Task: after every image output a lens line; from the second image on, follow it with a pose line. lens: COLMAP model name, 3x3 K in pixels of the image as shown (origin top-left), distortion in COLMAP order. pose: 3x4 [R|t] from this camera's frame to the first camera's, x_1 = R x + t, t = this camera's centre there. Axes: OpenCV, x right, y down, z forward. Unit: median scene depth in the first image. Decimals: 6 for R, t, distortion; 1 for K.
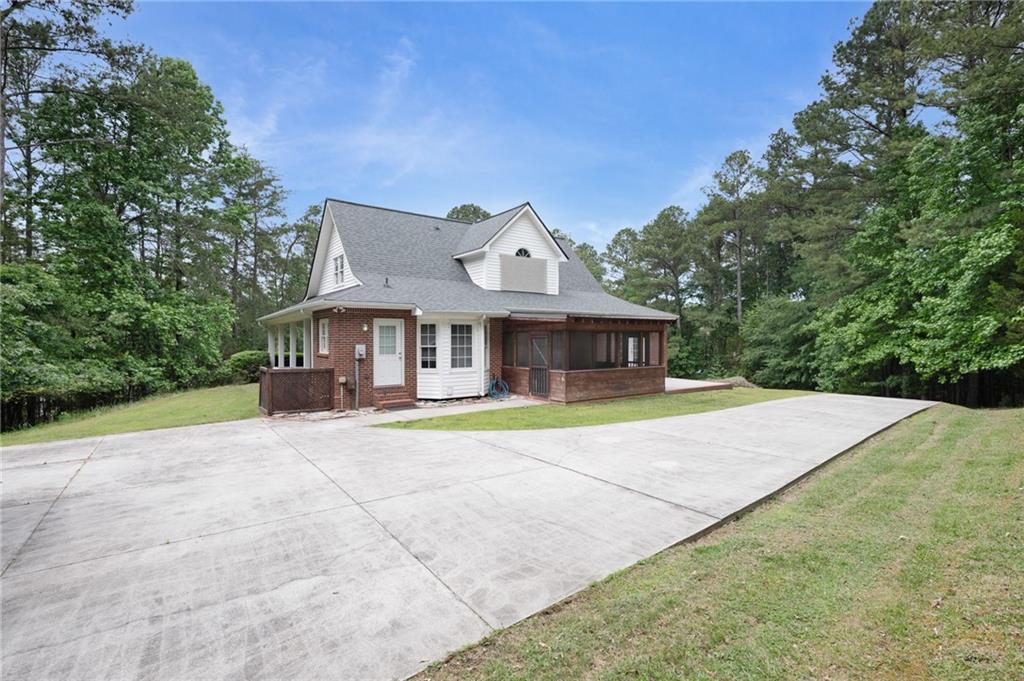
lens RADIAL K [[465.8, 0, 512.0], [0, 465.8, 340.5], [0, 0, 1]] dist [0.000460, 0.000050]
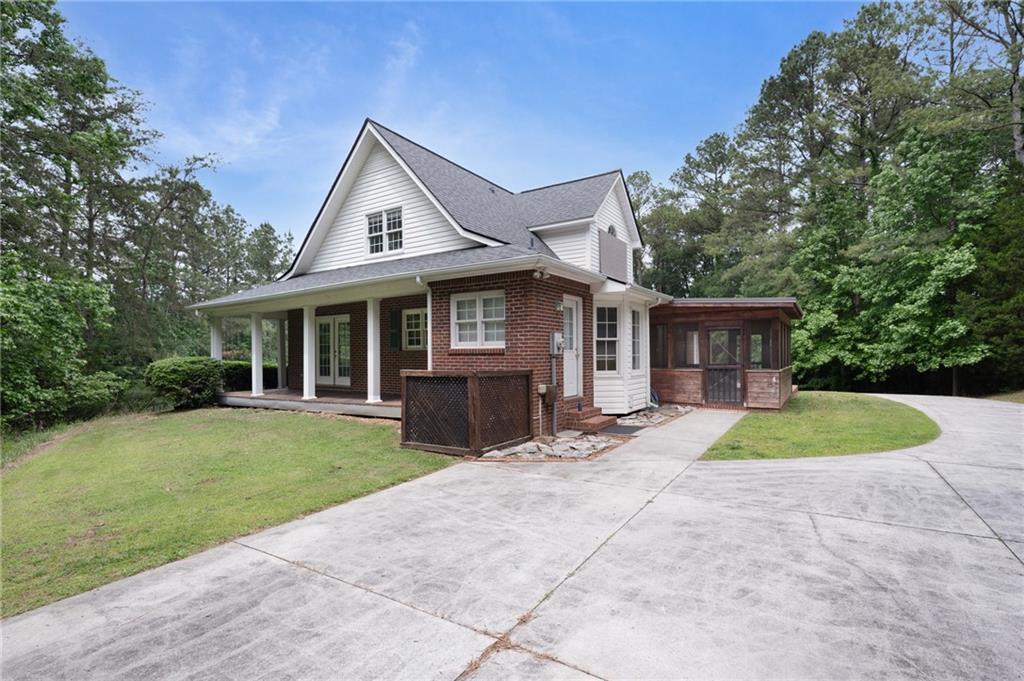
lens RADIAL K [[472.0, 0, 508.1], [0, 472.0, 351.8], [0, 0, 1]] dist [-0.000398, -0.000296]
pose [[0.930357, -0.003035, 0.366644, -0.527195], [0.007698, 0.999907, -0.011256, 0.034809], [-0.366575, 0.013294, 0.930293, 0.363783]]
